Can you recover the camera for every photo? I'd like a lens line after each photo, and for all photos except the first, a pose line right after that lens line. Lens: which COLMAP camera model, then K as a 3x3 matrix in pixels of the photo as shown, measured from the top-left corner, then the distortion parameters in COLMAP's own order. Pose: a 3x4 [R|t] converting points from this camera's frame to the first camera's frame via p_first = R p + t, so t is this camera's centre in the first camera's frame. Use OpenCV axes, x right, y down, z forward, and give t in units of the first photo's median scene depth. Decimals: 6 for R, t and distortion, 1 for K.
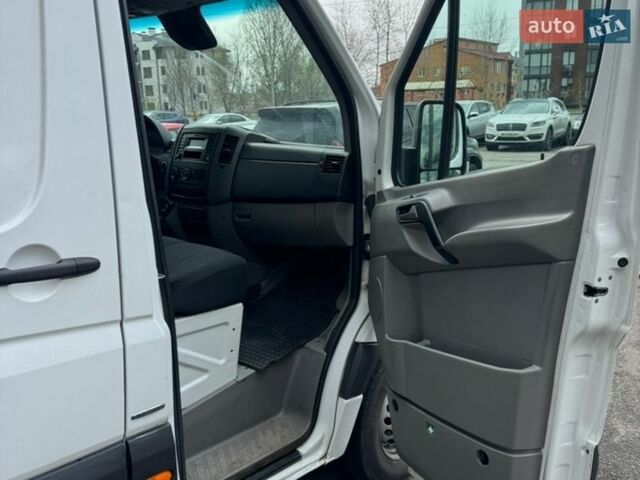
lens RADIAL K [[596.1, 0, 319.9], [0, 596.1, 229.2], [0, 0, 1]] dist [0.148994, -0.281154]
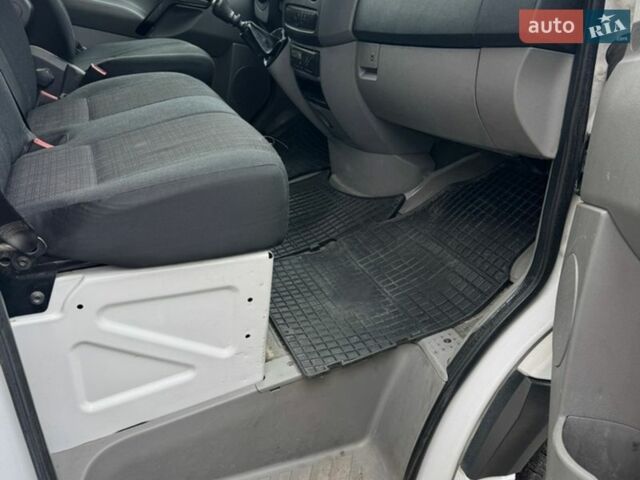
lens RADIAL K [[596.1, 0, 319.9], [0, 596.1, 229.2], [0, 0, 1]] dist [0.148994, -0.281154]
pose [[0.877823, 0.185342, -0.441673, 0.110286], [-0.073582, 0.963337, 0.258008, -0.023324], [0.473299, -0.193986, 0.859277, 0.551001]]
